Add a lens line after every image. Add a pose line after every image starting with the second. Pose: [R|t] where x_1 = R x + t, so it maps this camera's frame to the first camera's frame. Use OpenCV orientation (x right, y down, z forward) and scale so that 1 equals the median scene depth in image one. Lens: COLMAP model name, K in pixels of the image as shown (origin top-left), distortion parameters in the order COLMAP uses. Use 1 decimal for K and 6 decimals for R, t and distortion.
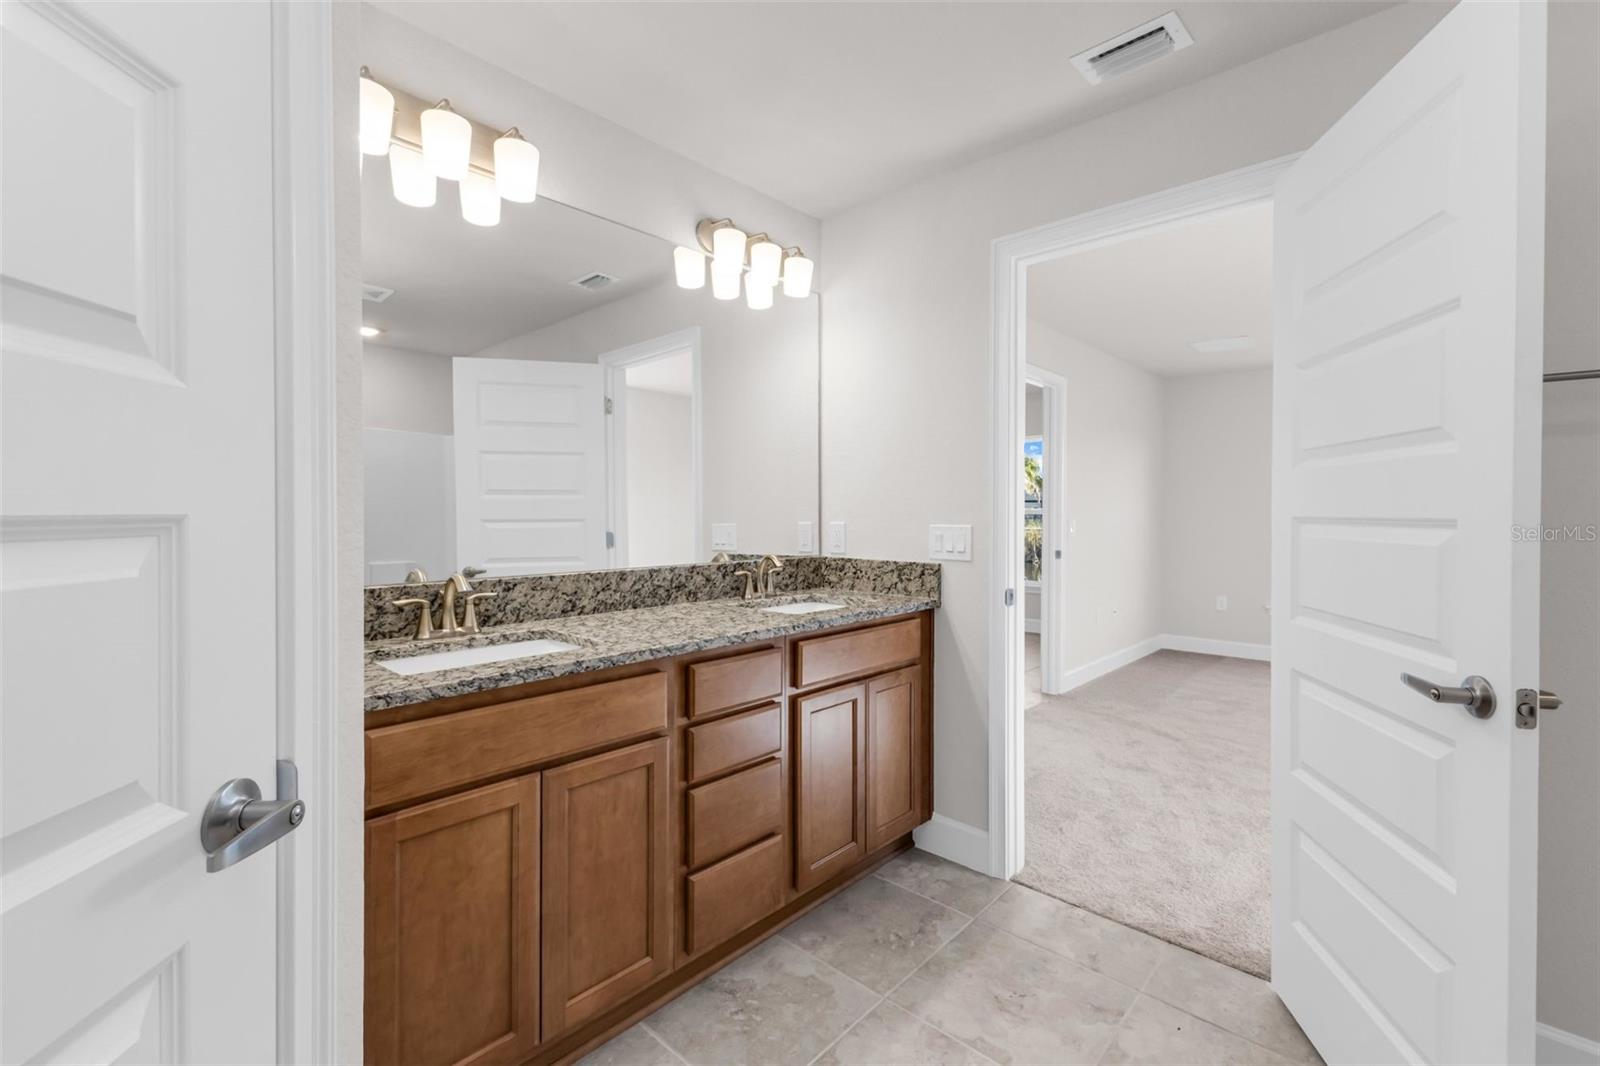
lens RADIAL K [[693.2, 0, 806.9], [0, 693.2, 521.9], [0, 0, 1]] dist [0.009805, -0.002449]
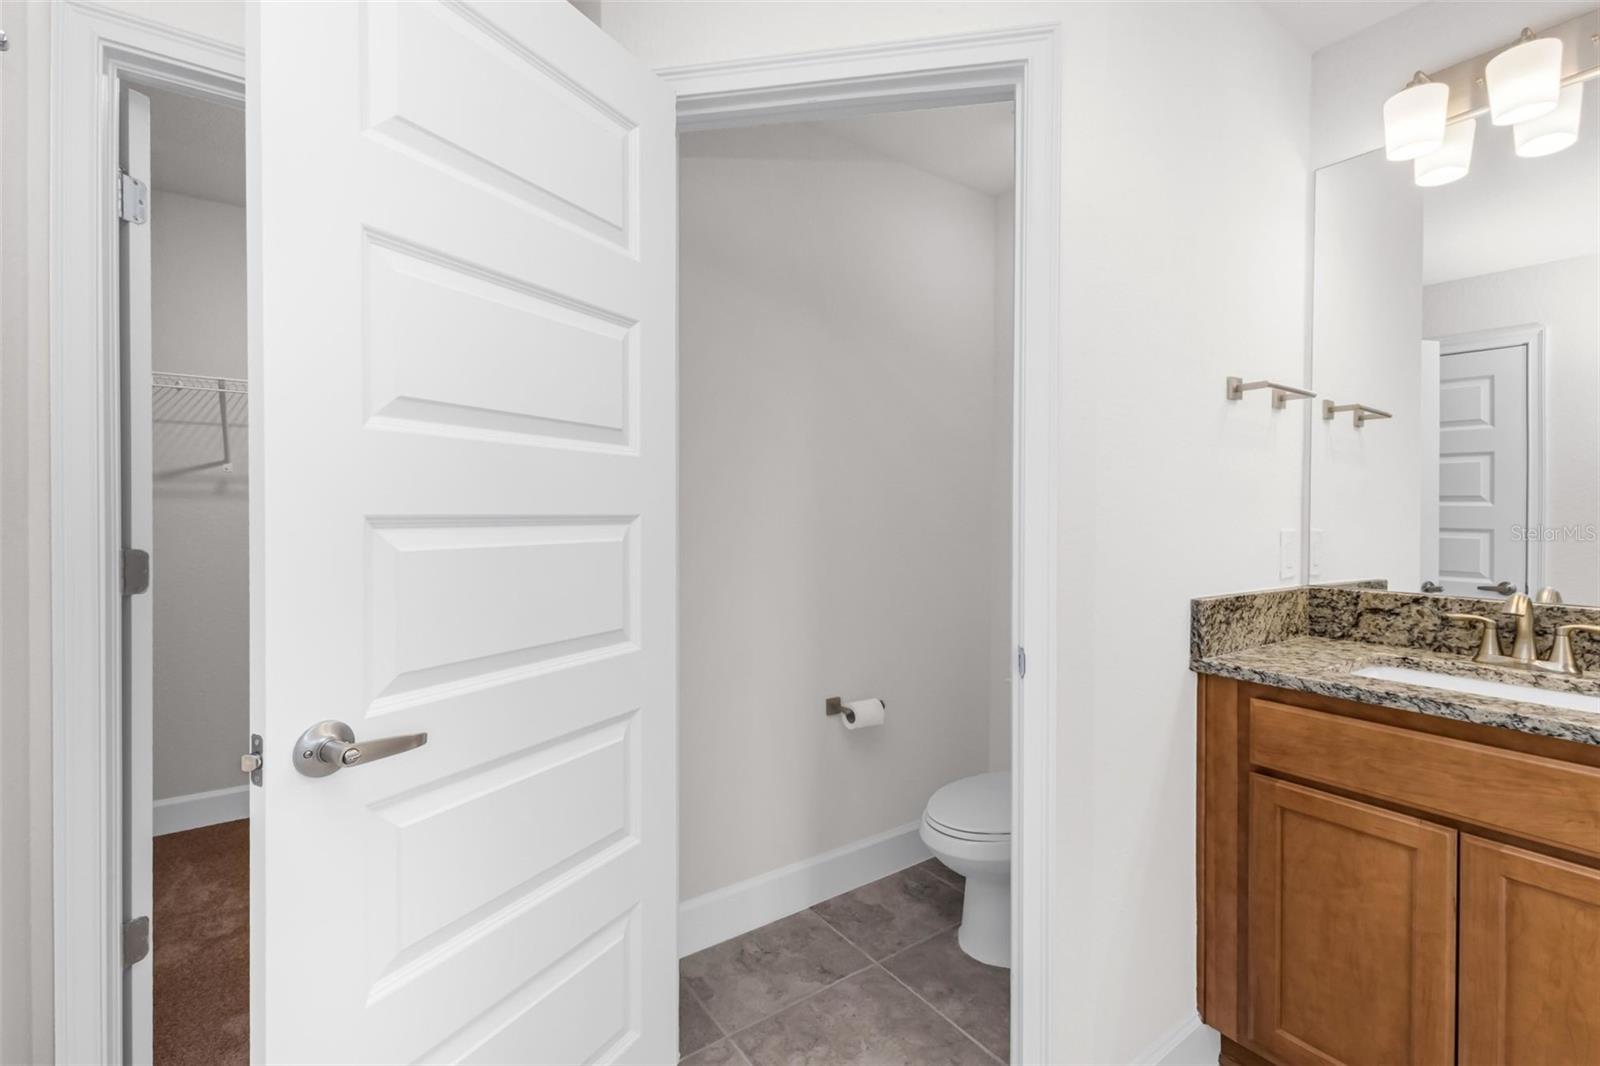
lens RADIAL K [[693.2, 0, 800.2], [0, 693.2, 521.6], [0, 0, 1]] dist [0.009805, -0.002449]
pose [[-0.222469, 0.007222, -0.974913, 0.603113], [-0.019842, 0.999732, 0.011933, -0.004734], [0.974738, 0.021999, -0.222267, 0.411224]]
